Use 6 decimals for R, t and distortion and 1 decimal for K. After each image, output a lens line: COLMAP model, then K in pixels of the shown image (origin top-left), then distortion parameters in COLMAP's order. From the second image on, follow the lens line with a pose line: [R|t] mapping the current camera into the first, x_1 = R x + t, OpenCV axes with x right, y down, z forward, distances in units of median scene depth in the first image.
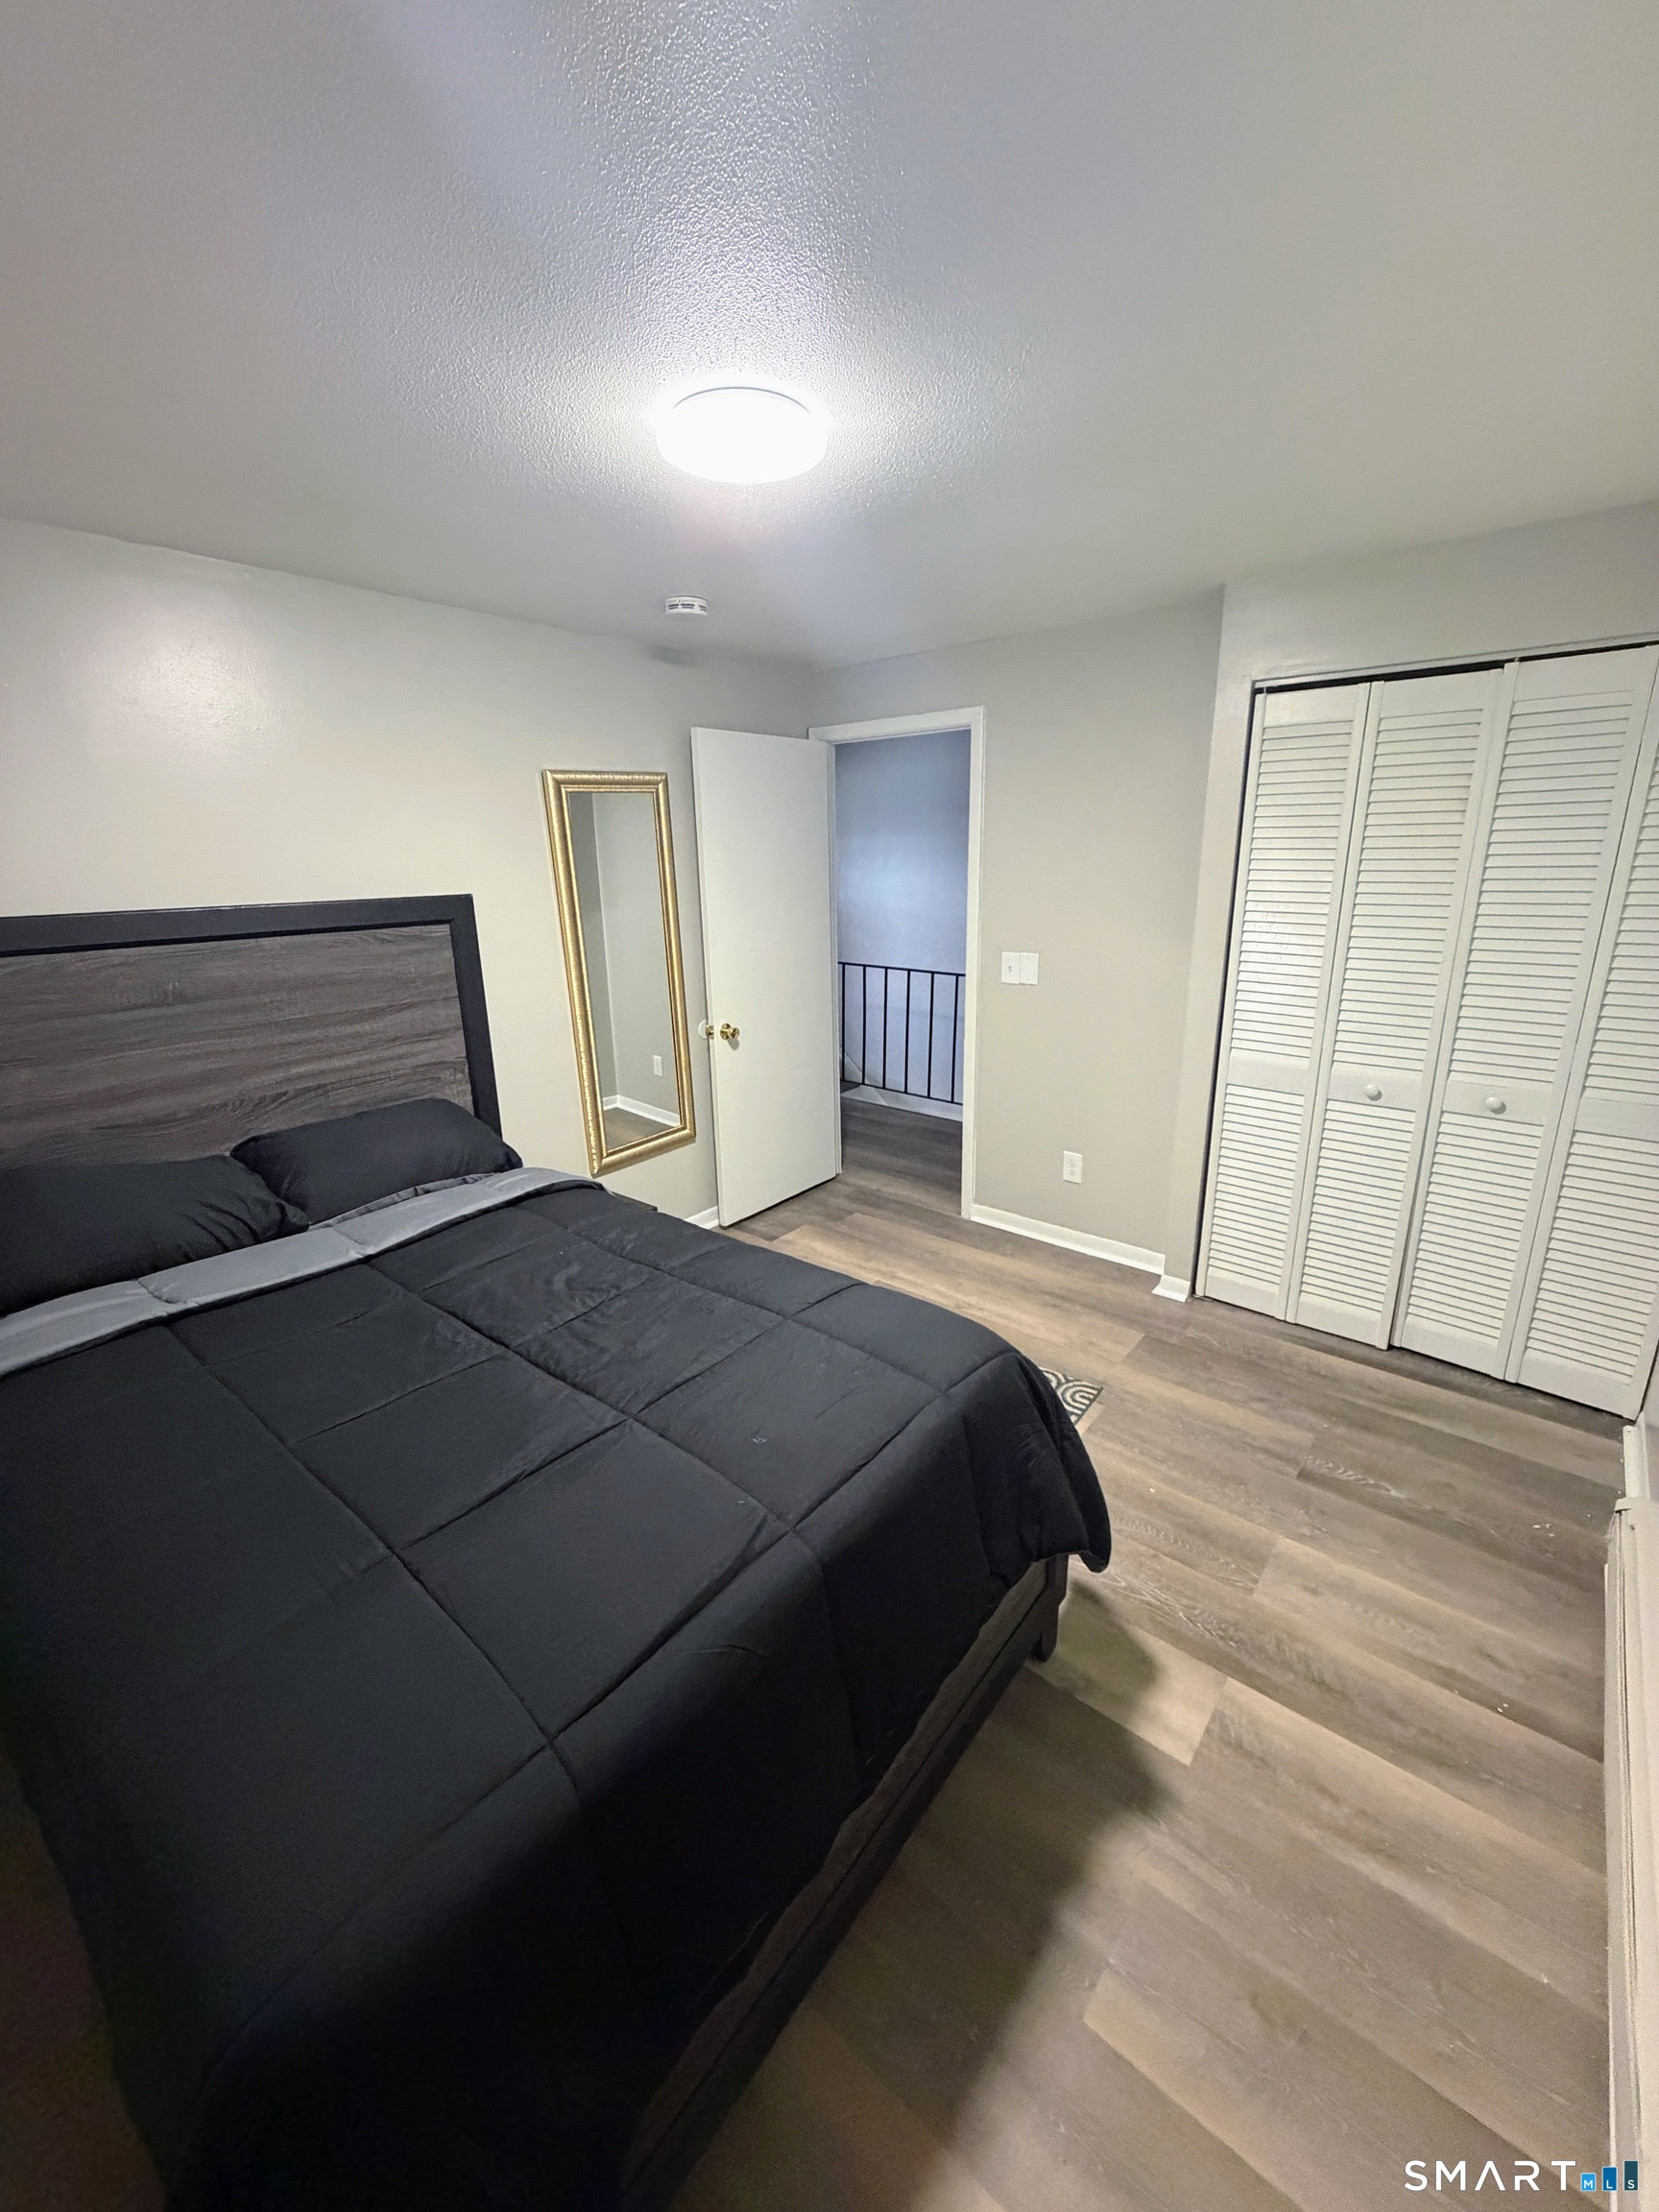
lens RADIAL K [[885.6, 0, 830.5], [0, 885.6, 1102.5], [0, 0, 1]] dist [0.000896, 0.000114]
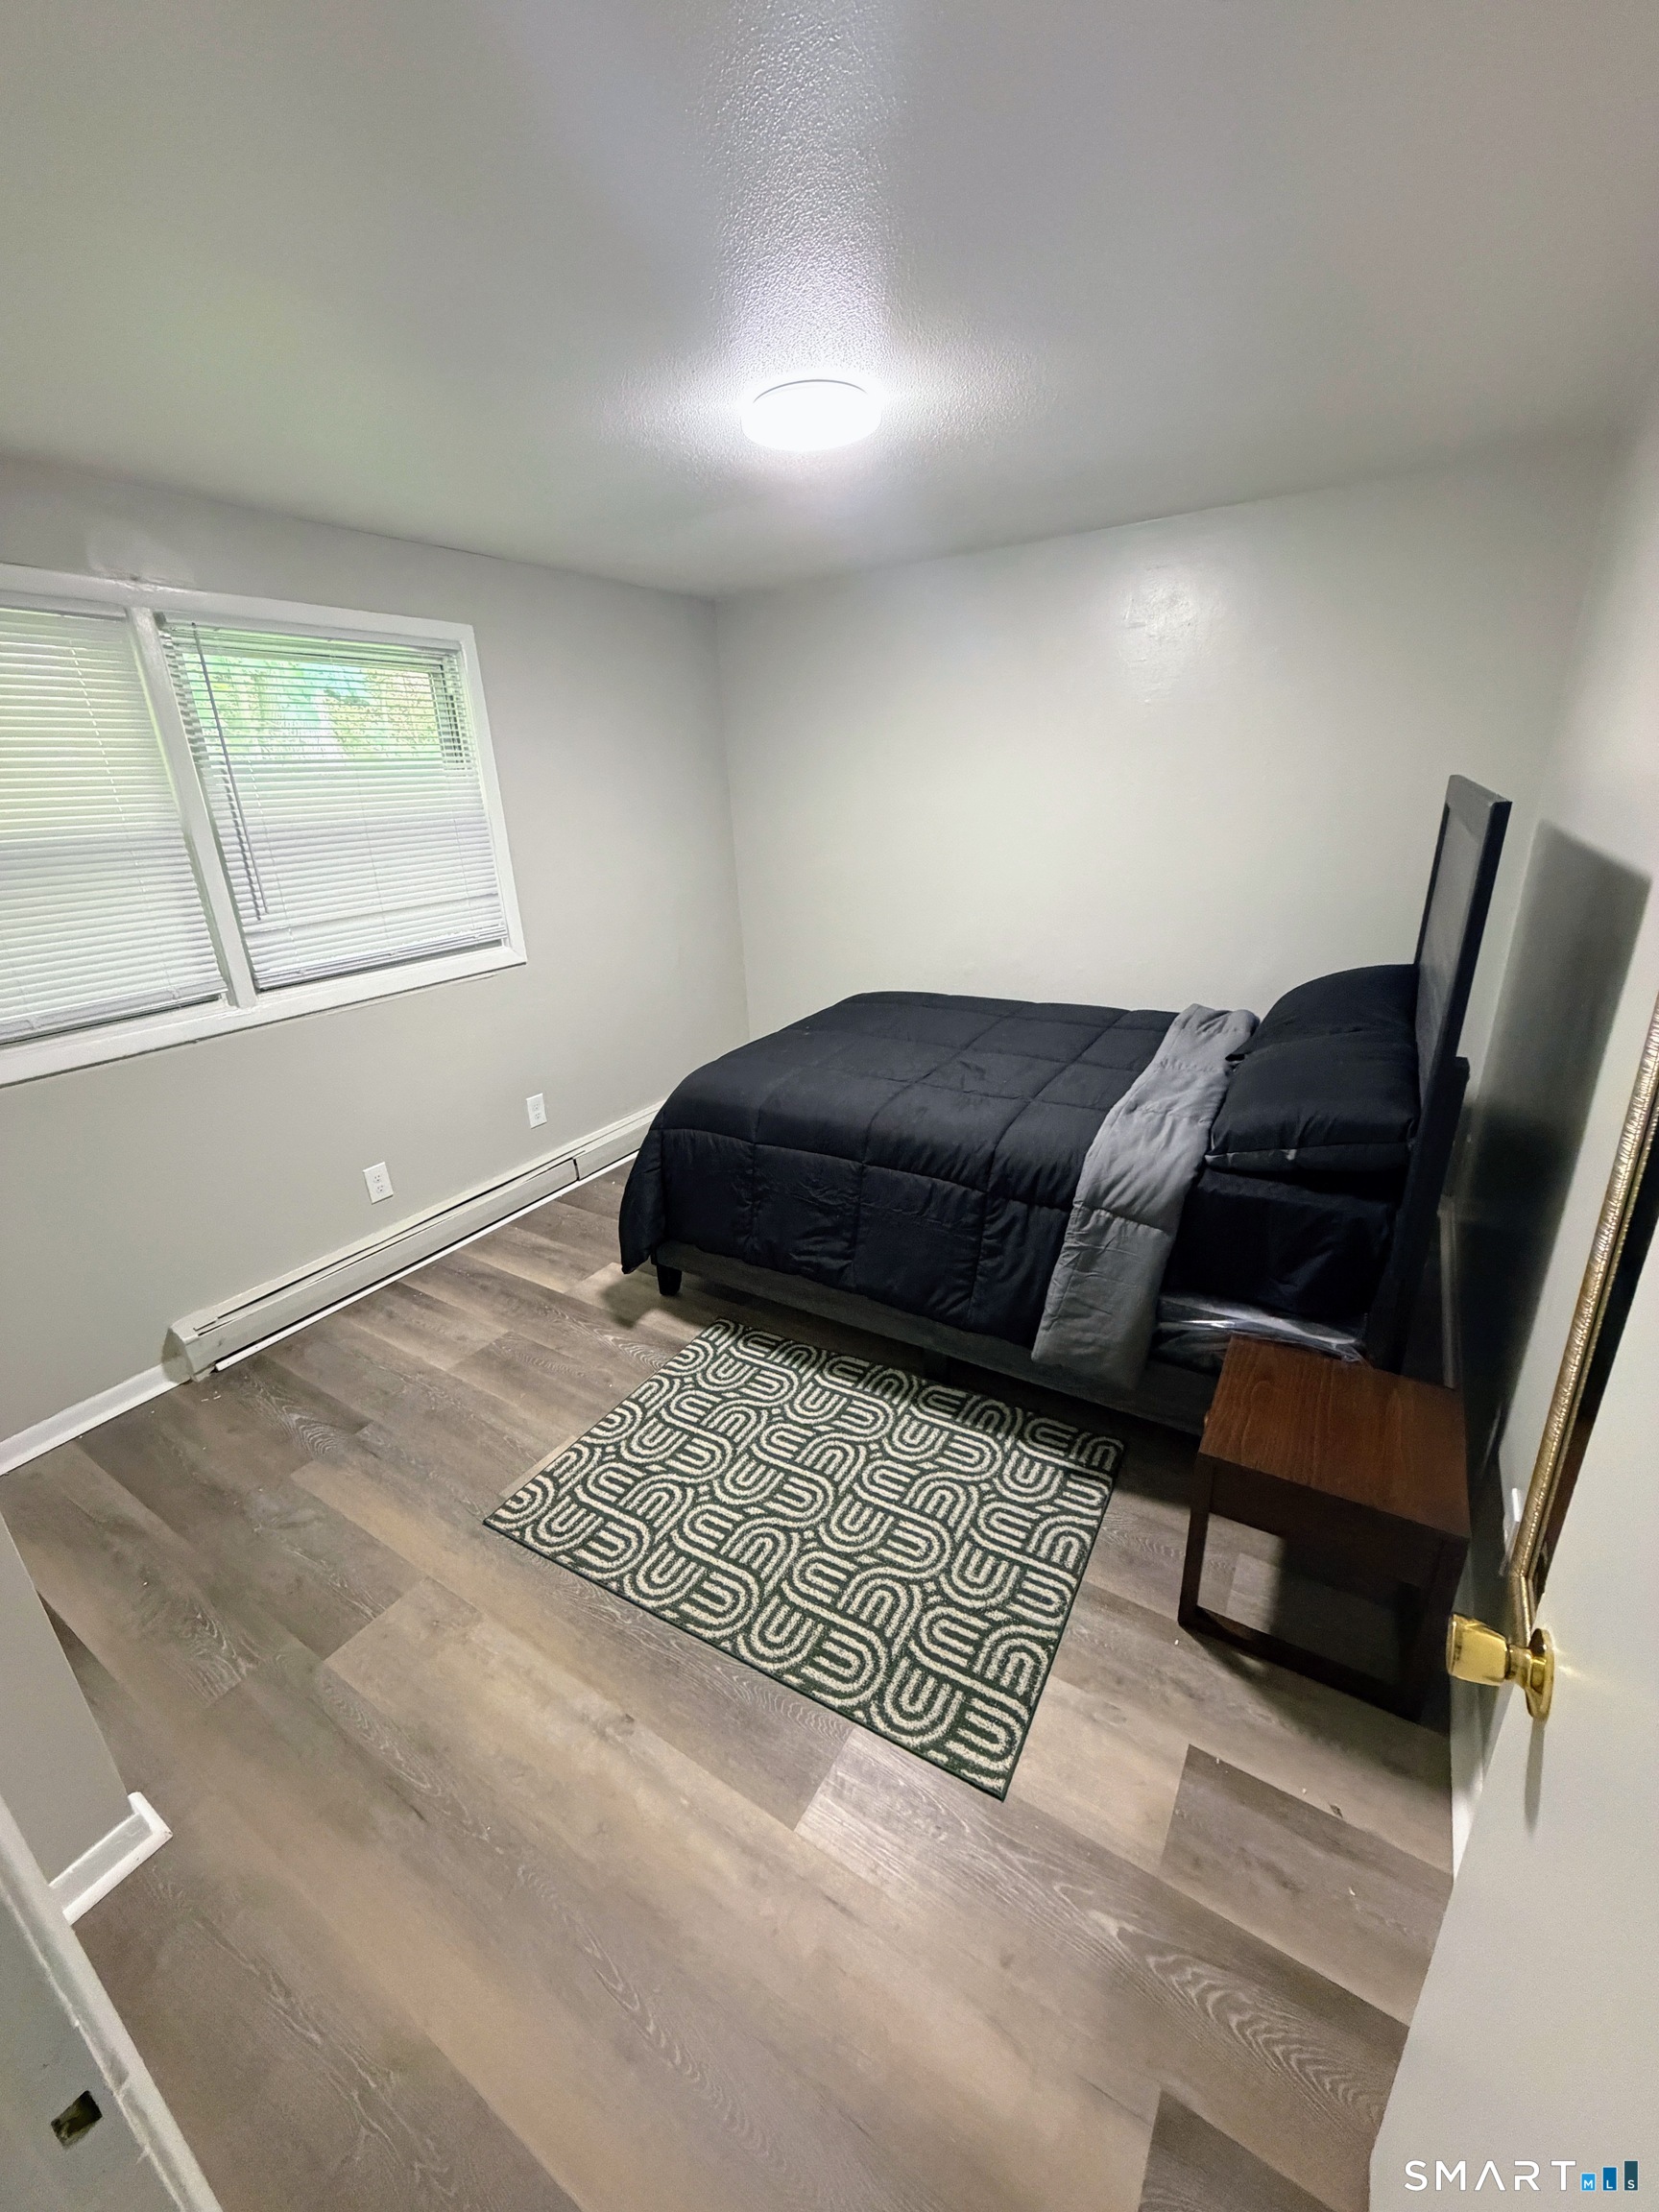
lens RADIAL K [[885.6, 0, 827.5], [0, 885.6, 1100.2], [0, 0, 1]] dist [0.000896, 0.000114]
pose [[-0.989609, 0.103664, -0.099635, 0.066566], [0.024254, 0.803385, 0.594965, -0.504390], [0.141722, 0.586367, -0.797552, 1.765210]]
